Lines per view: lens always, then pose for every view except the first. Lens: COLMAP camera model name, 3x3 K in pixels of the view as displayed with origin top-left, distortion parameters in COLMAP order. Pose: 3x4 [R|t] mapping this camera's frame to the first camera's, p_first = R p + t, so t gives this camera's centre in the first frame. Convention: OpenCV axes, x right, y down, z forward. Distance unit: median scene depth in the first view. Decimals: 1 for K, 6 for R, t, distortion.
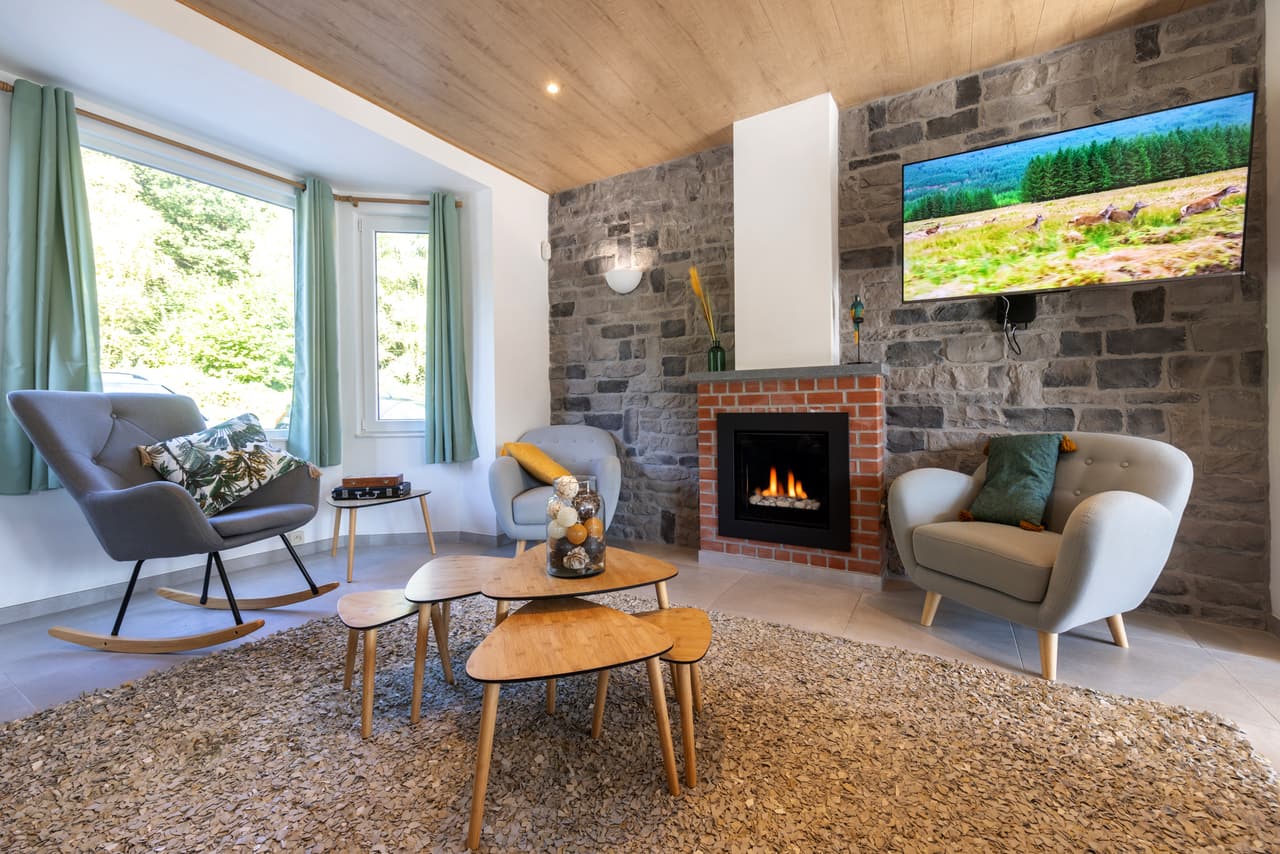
lens RADIAL K [[563.3, 0, 693.9], [0, 563.3, 405.1], [0, 0, 1]] dist [0.003263, -0.000215]
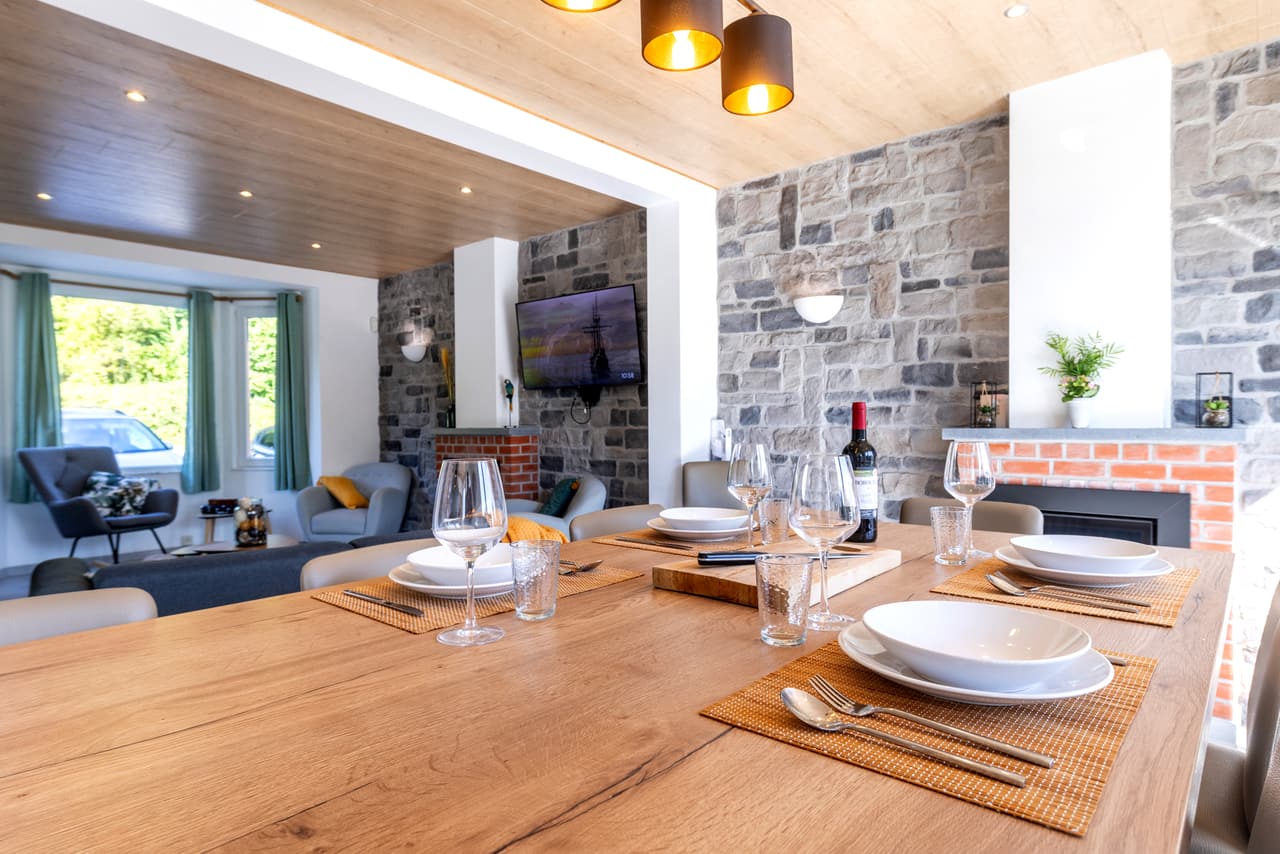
lens RADIAL K [[708.3, 0, 637.2], [0, 708.3, 428.1], [0, 0, 1]] dist [0.003126, -0.003484]
pose [[0.984643, 0.003031, -0.174554, 0.668778], [-0.001618, 0.999965, 0.008236, -0.061188], [0.174573, -0.007827, 0.984613, -0.524311]]
